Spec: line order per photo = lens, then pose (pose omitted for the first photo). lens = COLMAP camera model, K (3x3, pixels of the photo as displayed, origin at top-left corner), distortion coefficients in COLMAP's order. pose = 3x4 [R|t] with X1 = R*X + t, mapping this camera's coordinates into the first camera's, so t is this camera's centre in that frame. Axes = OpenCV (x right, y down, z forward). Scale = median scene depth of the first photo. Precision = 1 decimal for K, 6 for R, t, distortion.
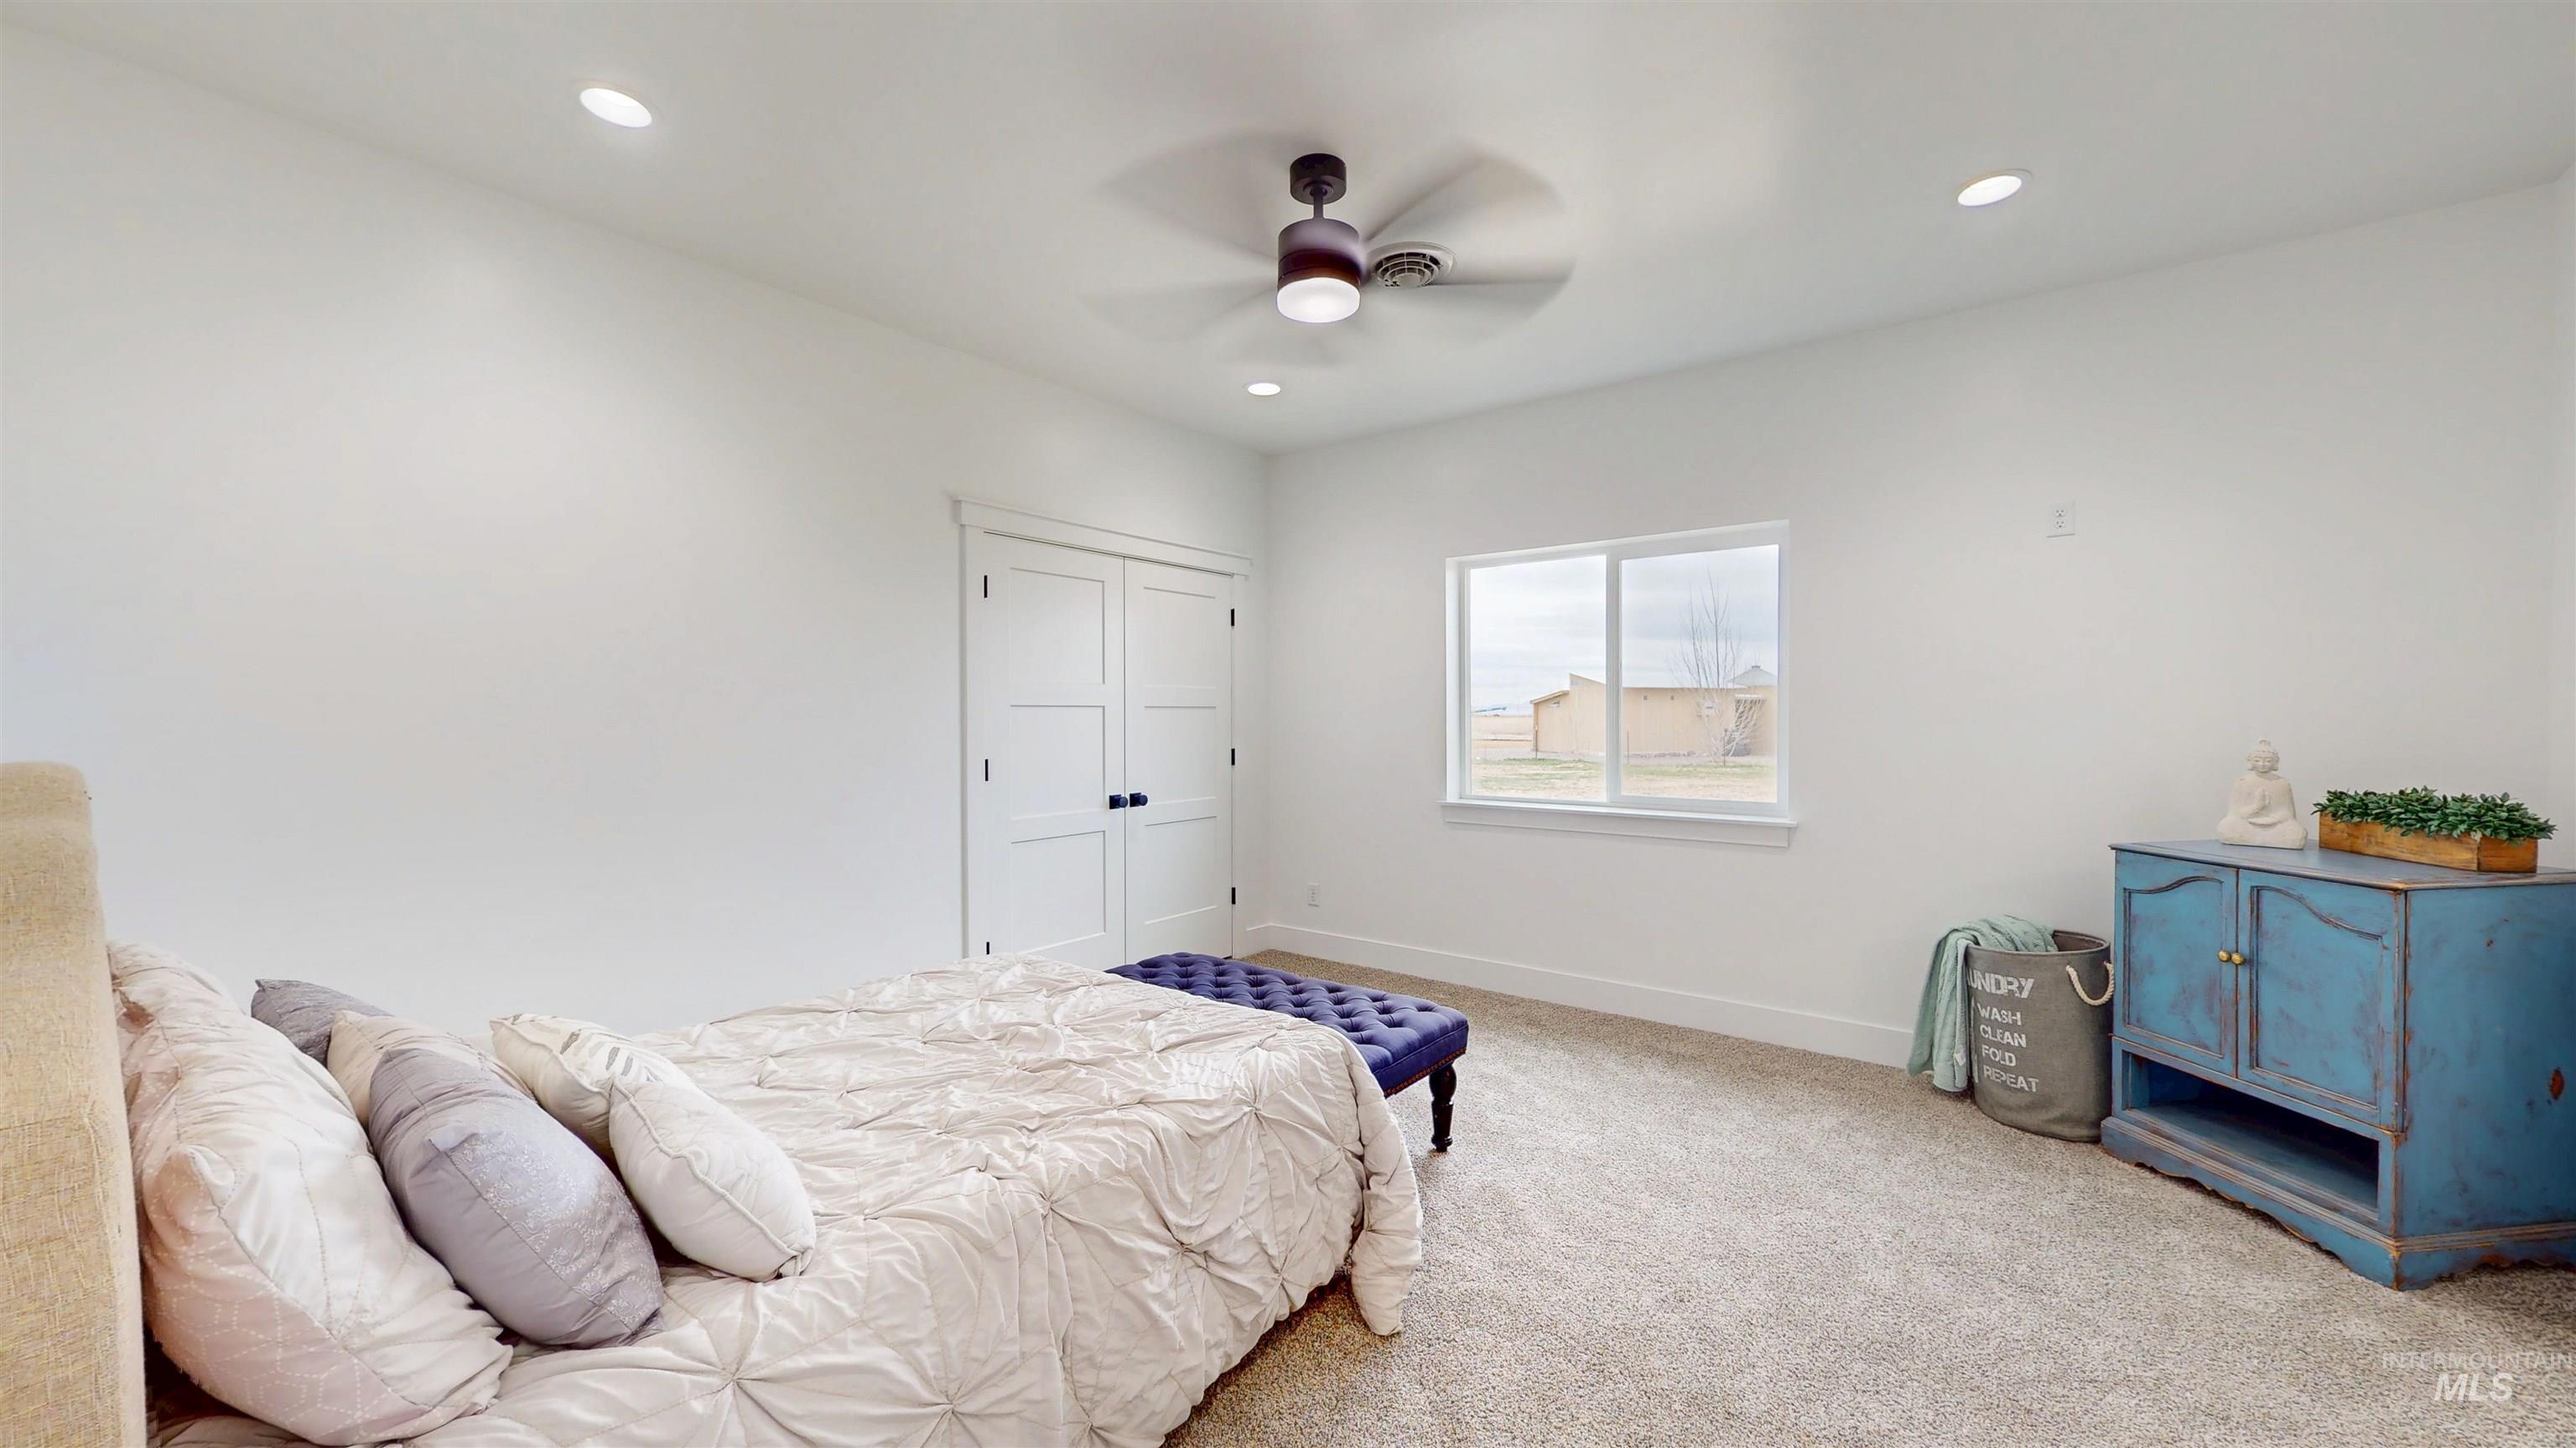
lens RADIAL K [[948.1, 0, 1288.0], [0, 948.1, 724.0], [0, 0, 1]] dist [-0.026428, -0.000078]
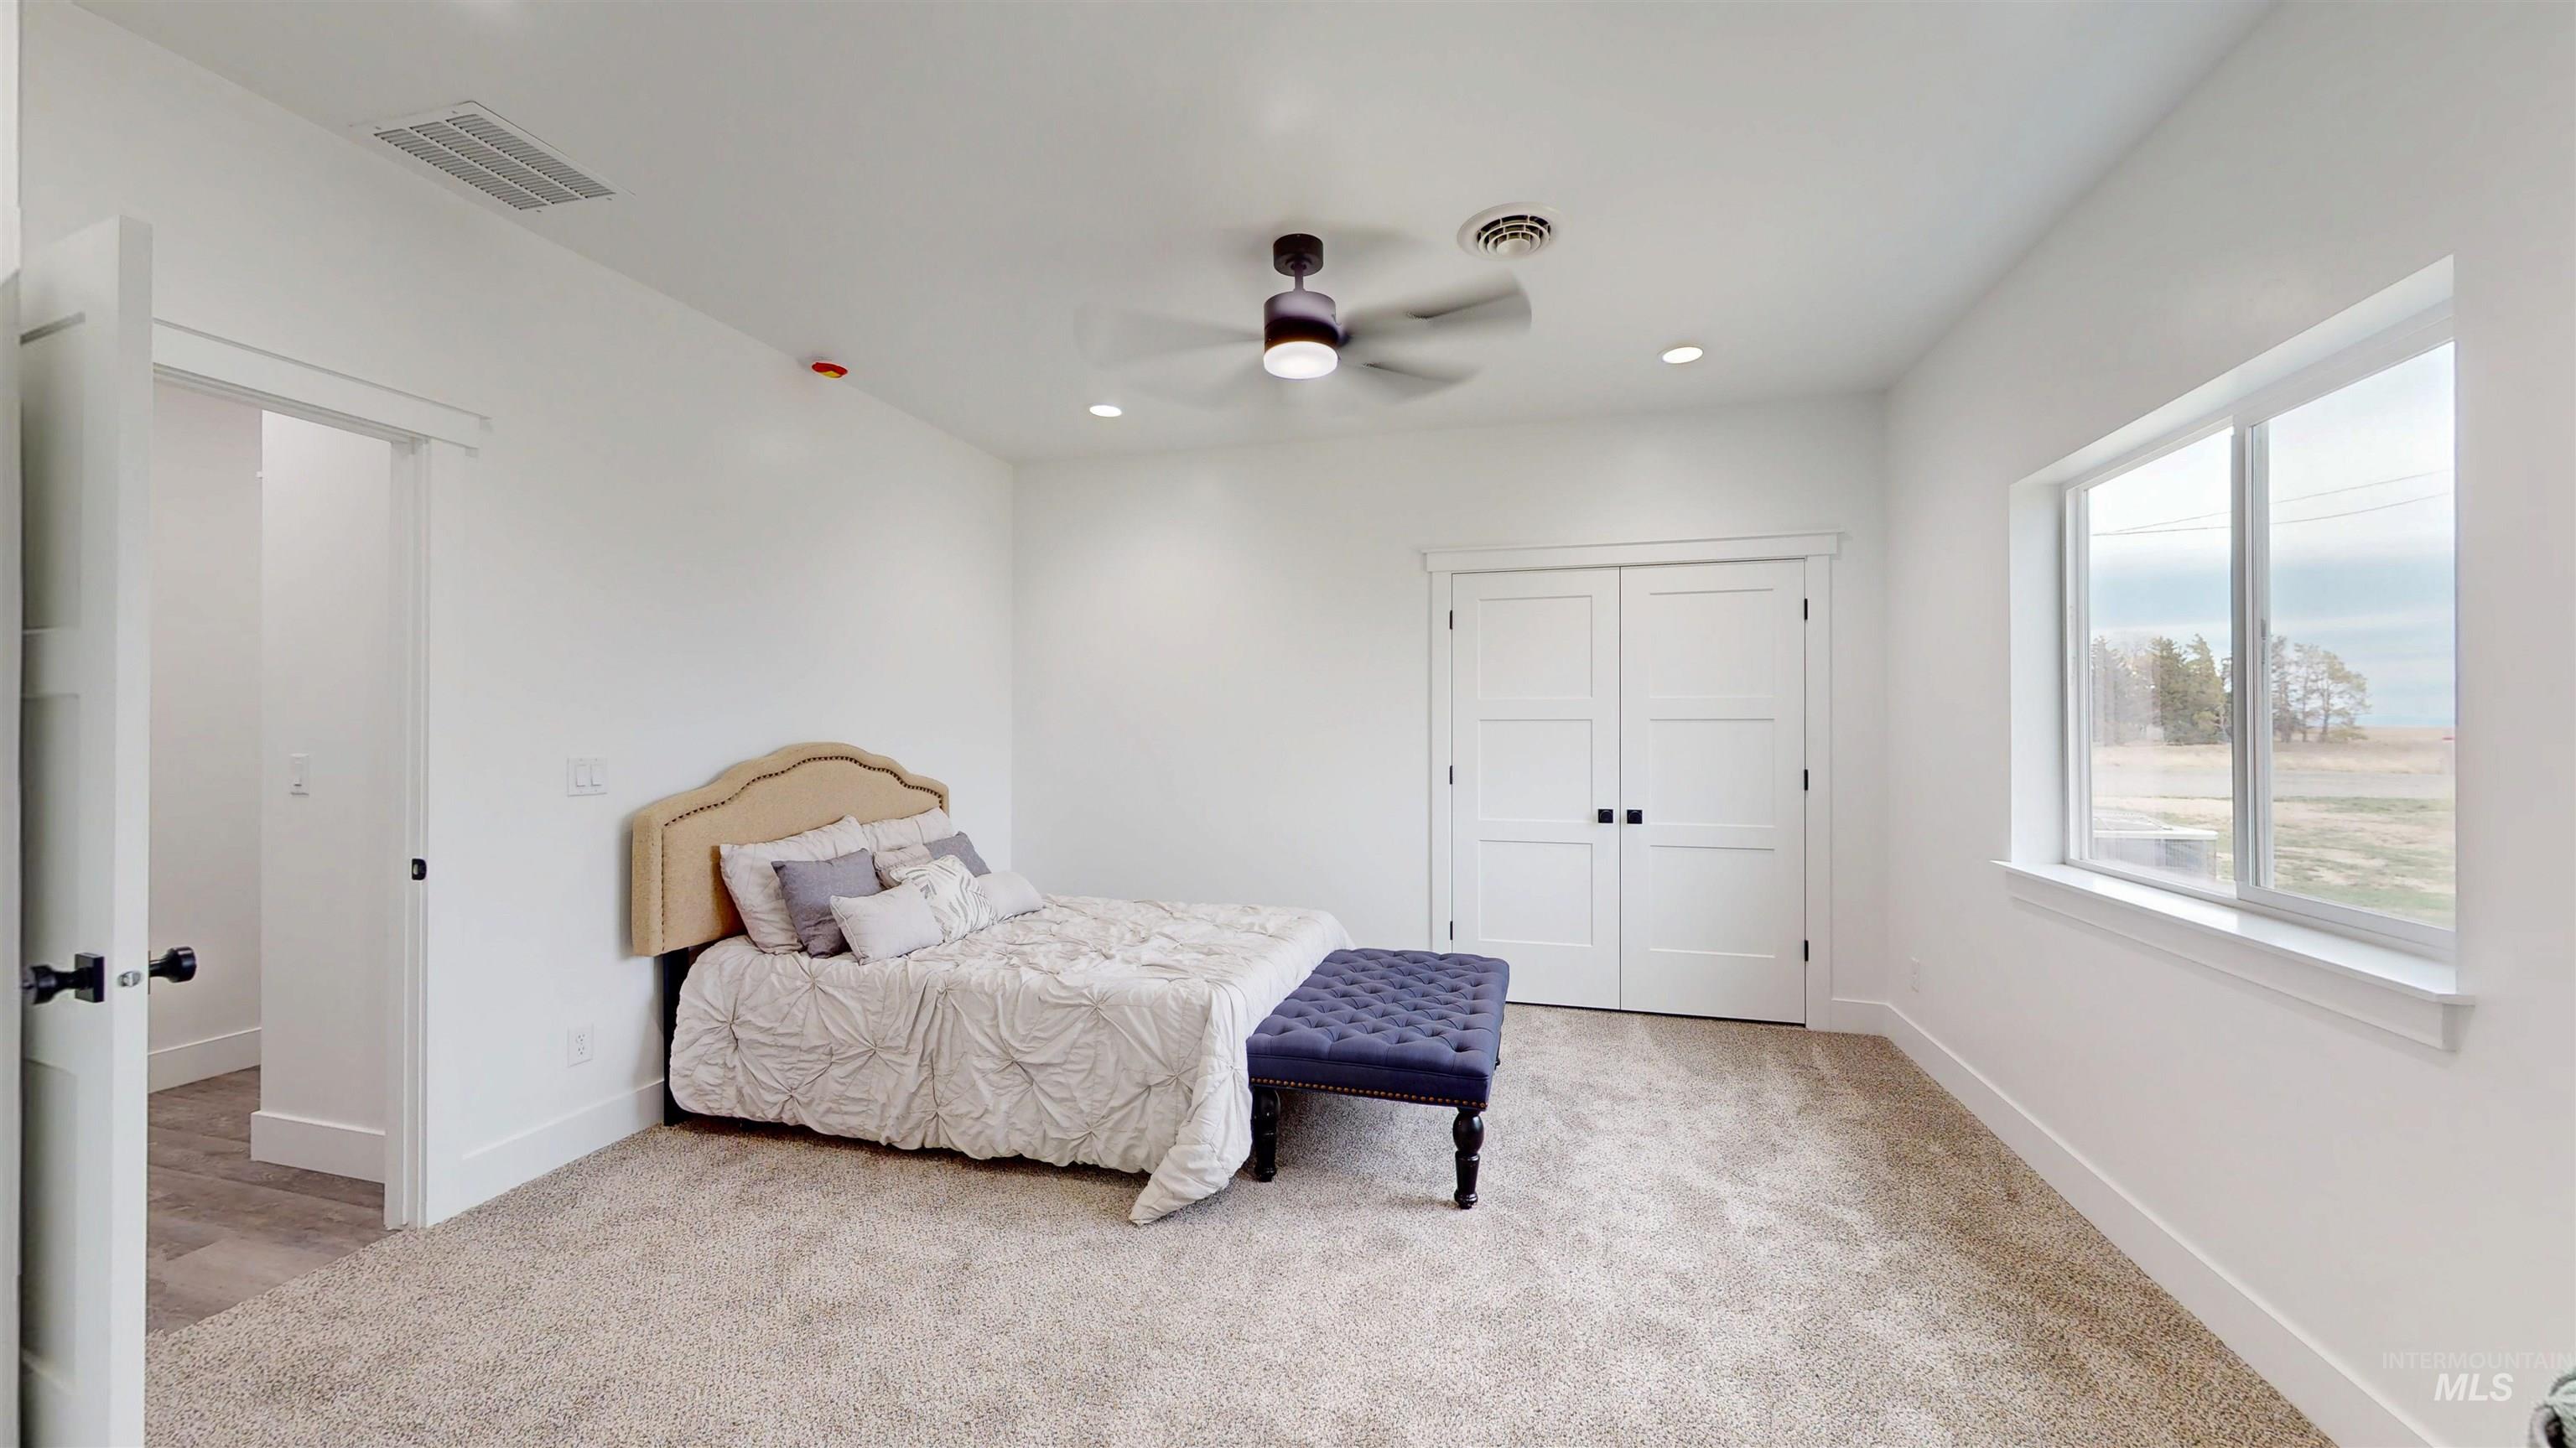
lens RADIAL K [[948.1, 0, 1288.0], [0, 948.1, 724.0], [0, 0, 1]] dist [-0.026428, -0.000078]
pose [[0.365846, -0.004016, -0.930667, 0.719138], [-0.008676, 0.999933, -0.007725, -0.004243], [0.930635, 0.010900, 0.365786, 0.385354]]
